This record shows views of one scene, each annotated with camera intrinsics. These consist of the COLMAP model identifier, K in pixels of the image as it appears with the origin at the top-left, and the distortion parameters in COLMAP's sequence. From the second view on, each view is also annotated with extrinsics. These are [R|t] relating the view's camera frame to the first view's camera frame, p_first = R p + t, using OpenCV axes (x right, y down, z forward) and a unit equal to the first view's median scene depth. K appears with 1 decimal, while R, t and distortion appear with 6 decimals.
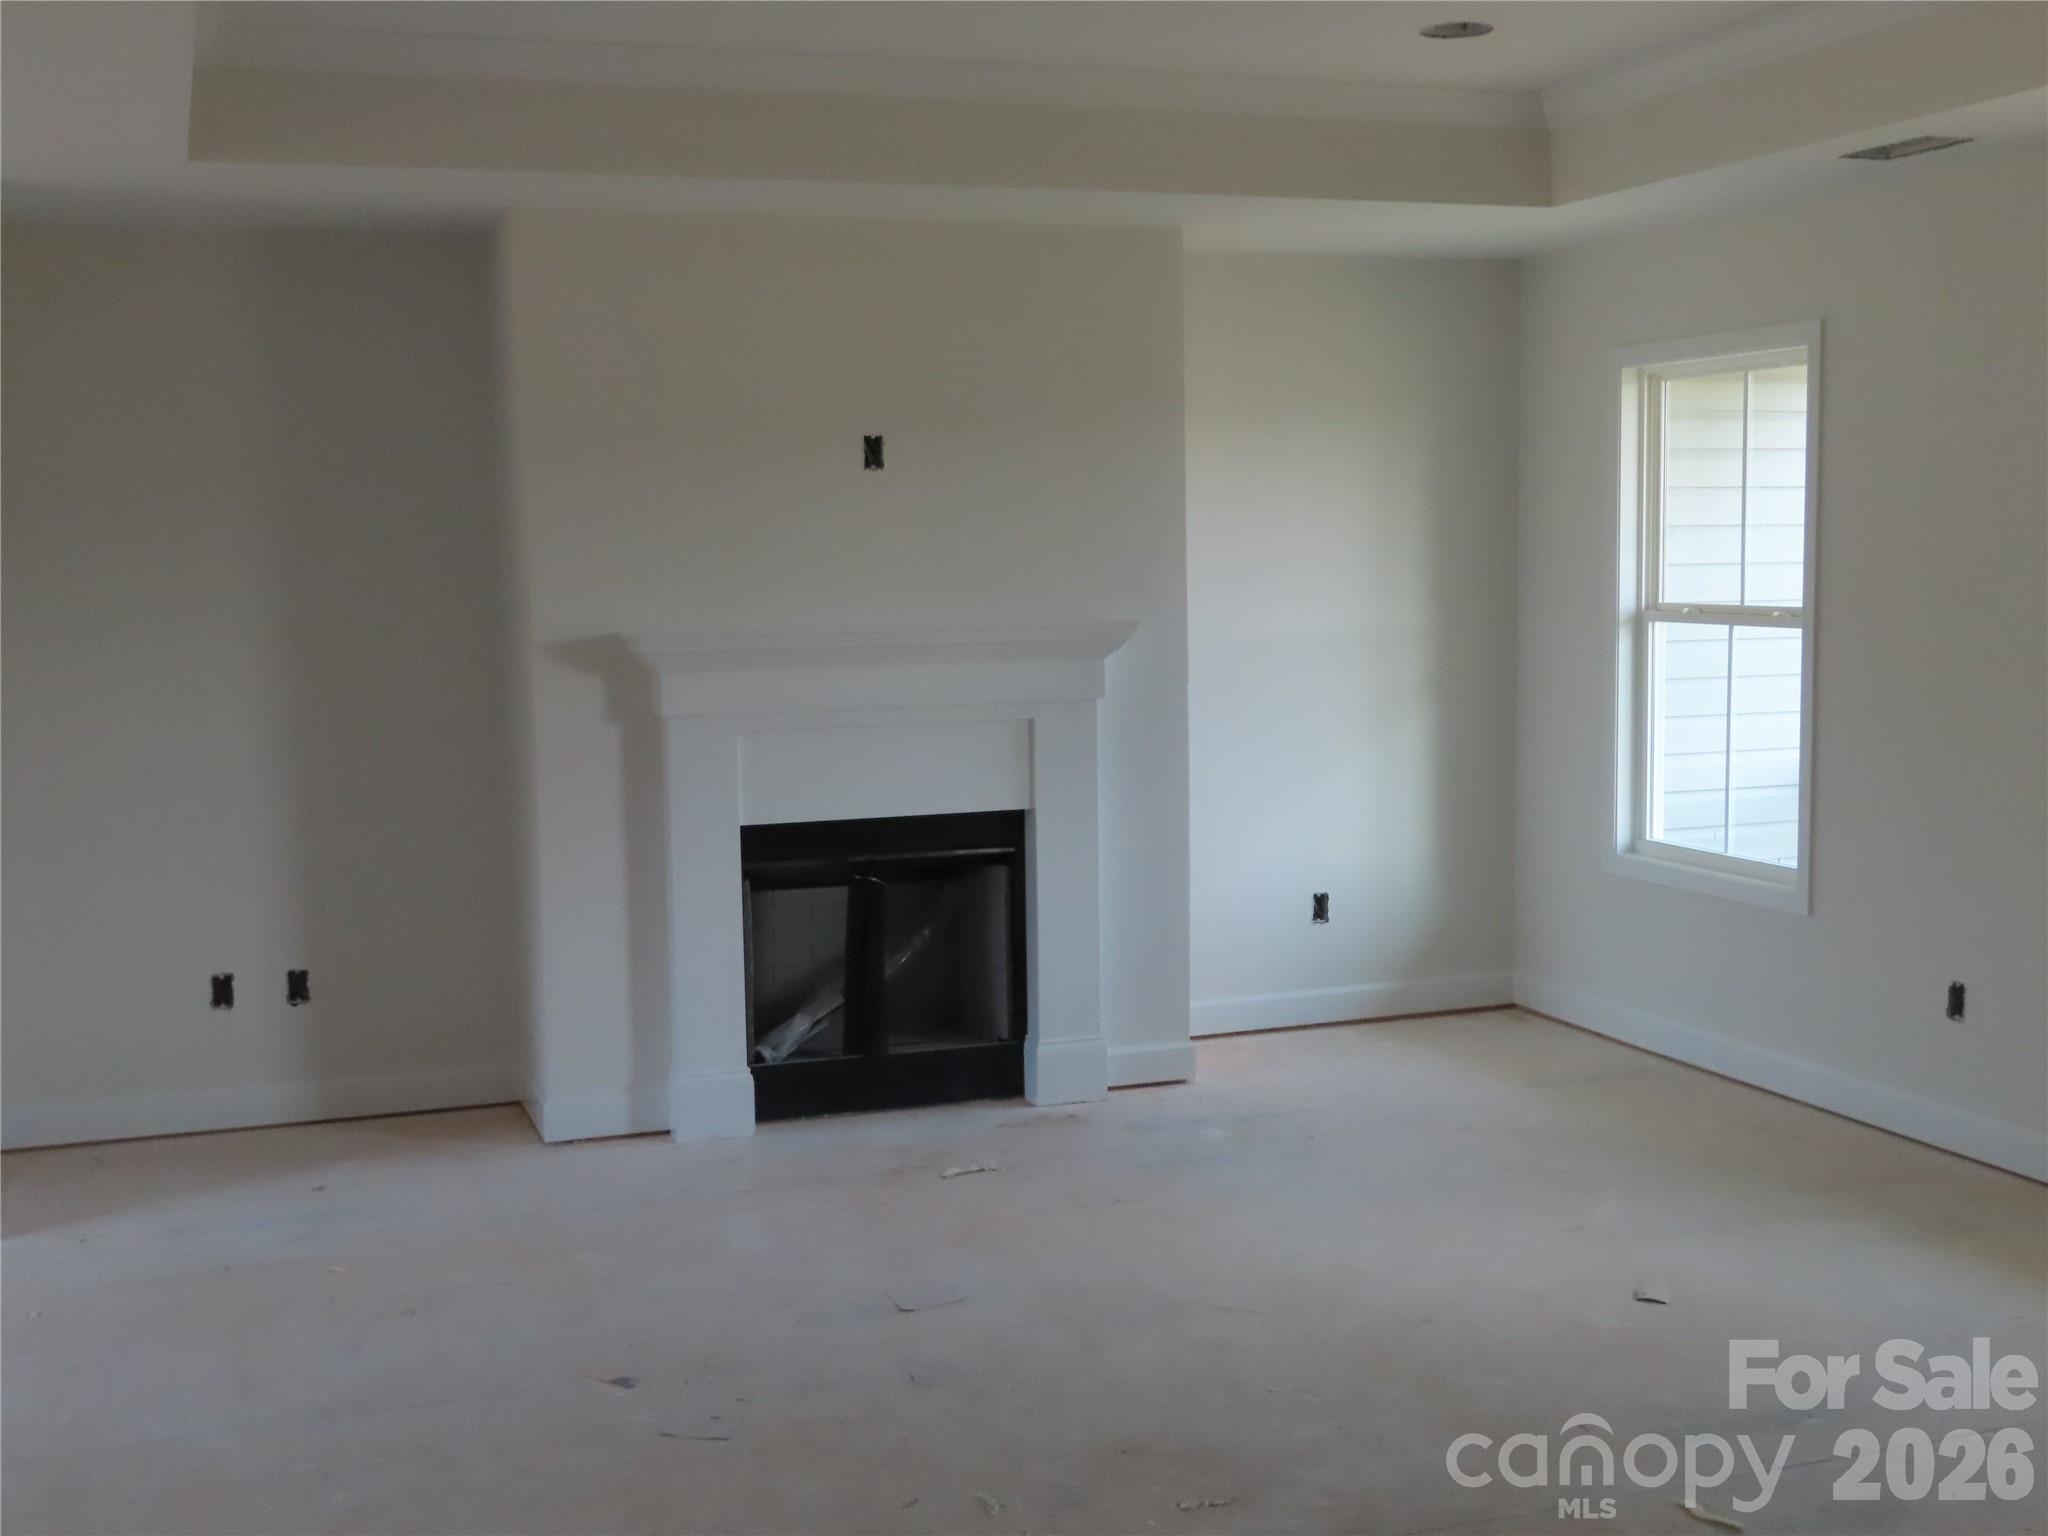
lens RADIAL K [[2500.8, 0, 1042.0], [0, 2500.8, 773.0], [0, 0, 1]] dist [0.054058, -0.011909]
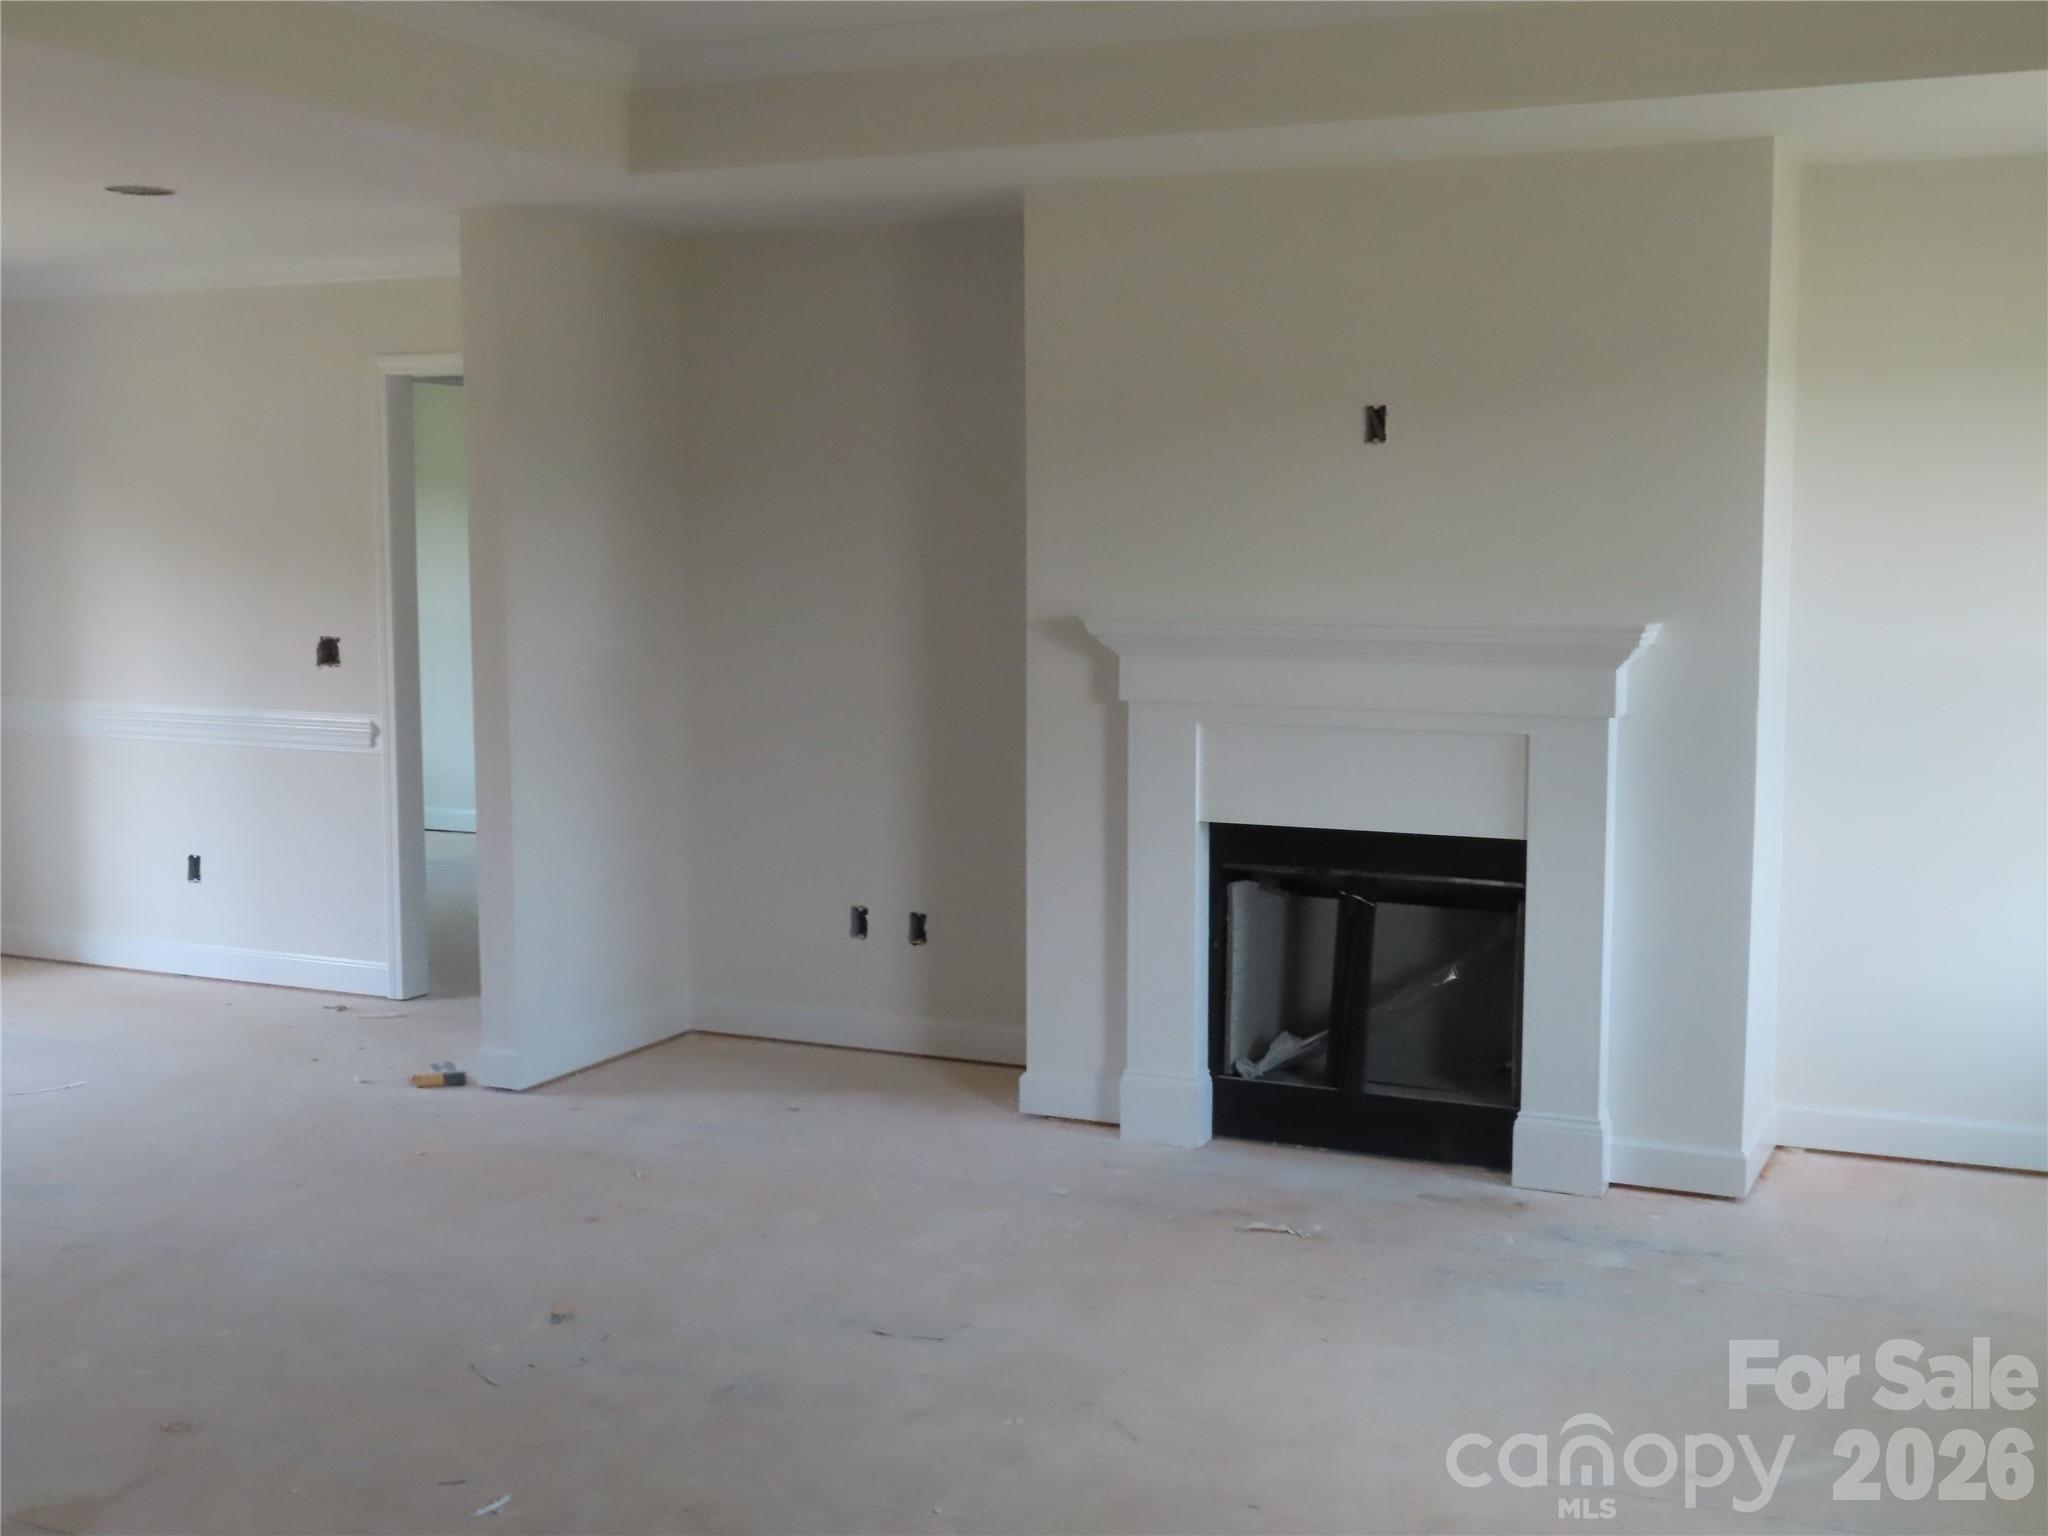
lens RADIAL K [[2500.8, 0, 1042.0], [0, 2500.8, 773.0], [0, 0, 1]] dist [0.054058, -0.011909]
pose [[0.687557, 0.090259, -0.720499, 0.507787], [-0.080095, 0.995617, 0.048291, -0.037308], [0.721699, 0.024505, 0.691773, 0.295075]]
